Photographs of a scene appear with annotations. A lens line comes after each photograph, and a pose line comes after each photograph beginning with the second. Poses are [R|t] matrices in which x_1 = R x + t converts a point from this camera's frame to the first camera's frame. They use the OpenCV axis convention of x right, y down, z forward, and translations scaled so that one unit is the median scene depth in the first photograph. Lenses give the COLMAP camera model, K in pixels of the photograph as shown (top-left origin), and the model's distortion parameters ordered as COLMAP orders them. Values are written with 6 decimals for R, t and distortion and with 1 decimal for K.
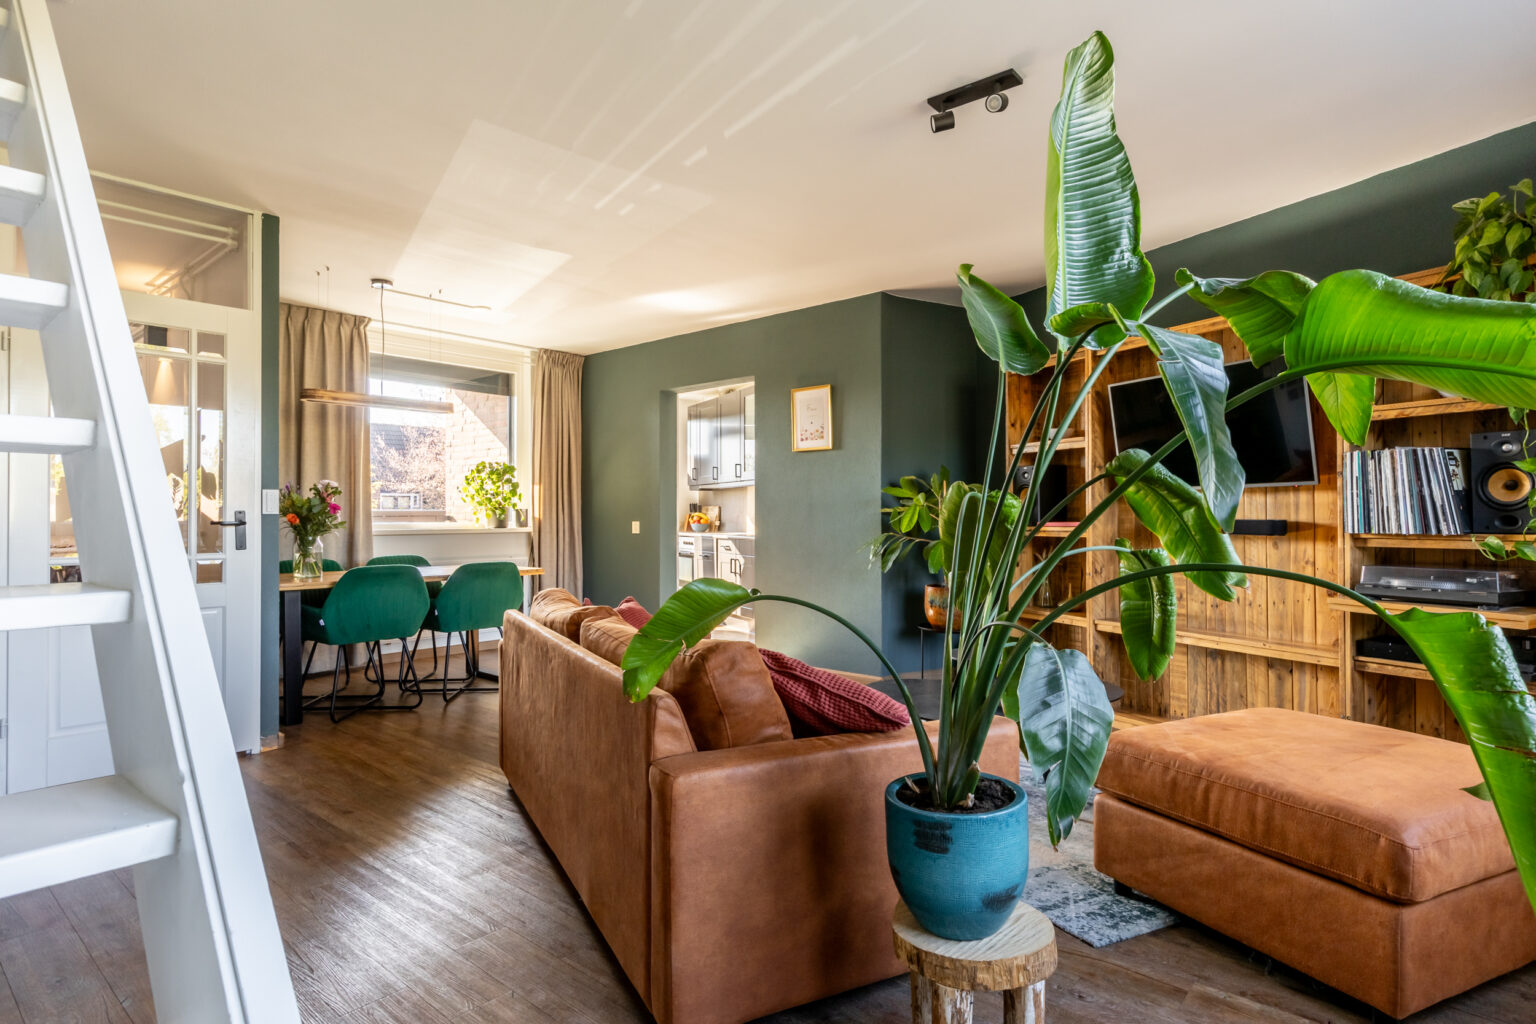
lens RADIAL K [[837.7, 0, 773.6], [0, 837.7, 512.0], [0, 0, 1]] dist [0.001335, 0.000058]
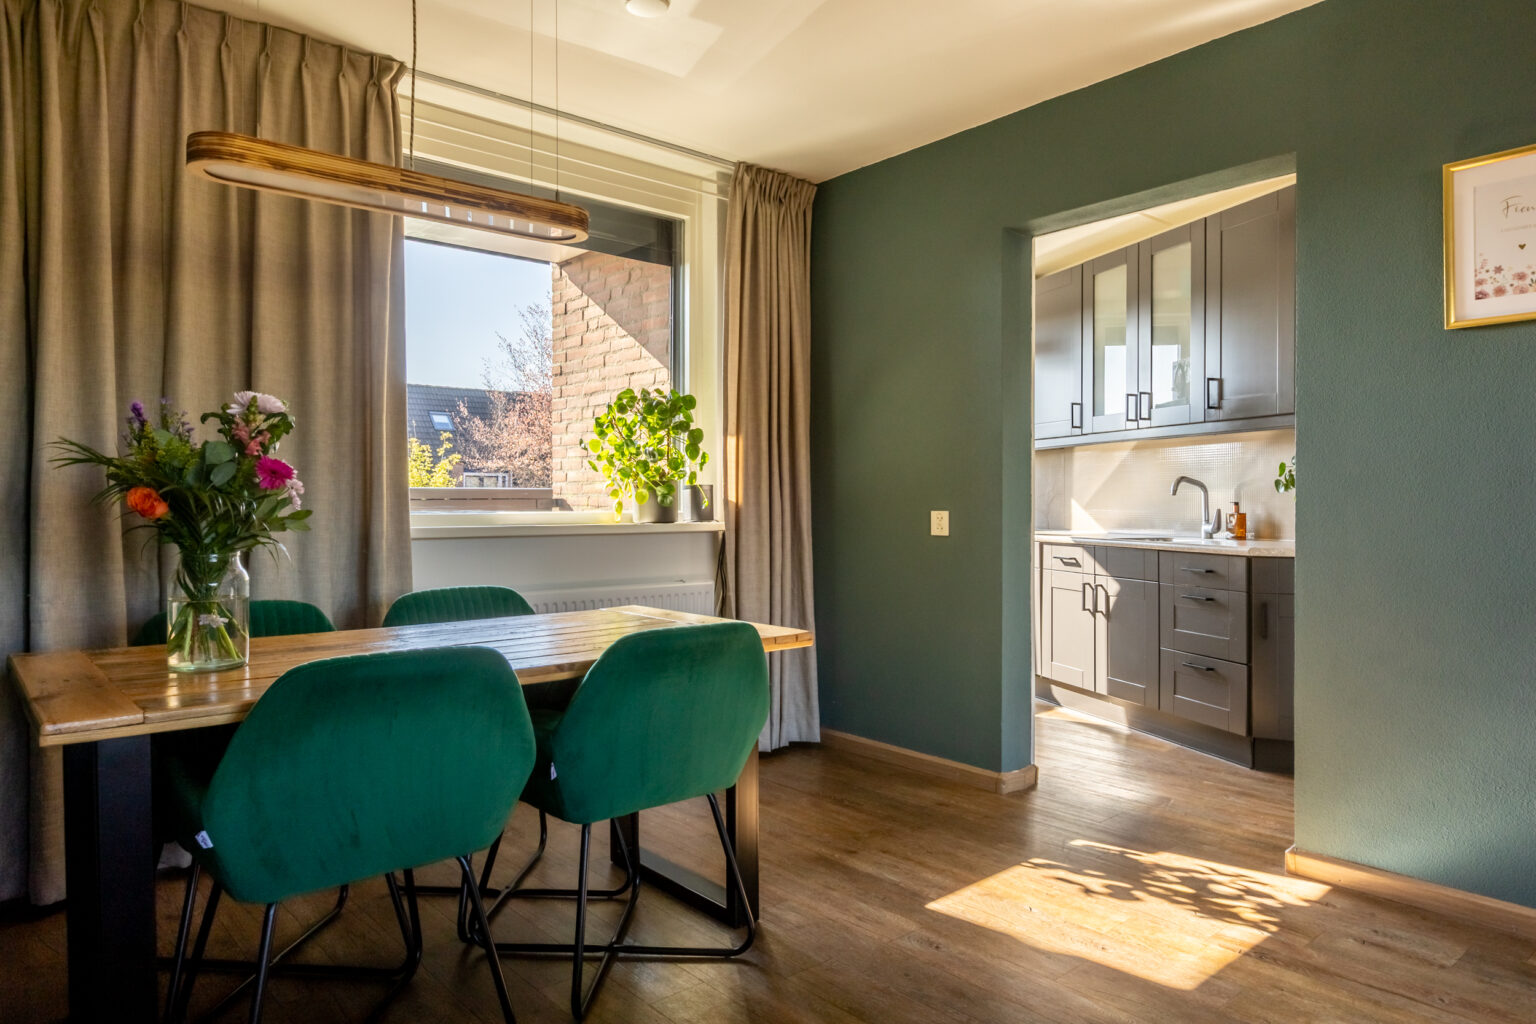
lens RADIAL K [[957.7, 0, 764.6], [0, 957.7, 513.1], [0, 0, 1]] dist [0.001341, -0.005846]
pose [[0.990338, 0.003951, -0.138621, -0.189503], [-0.001684, 0.999863, 0.016467, 0.003783], [0.138667, -0.016074, 0.990209, 0.450164]]
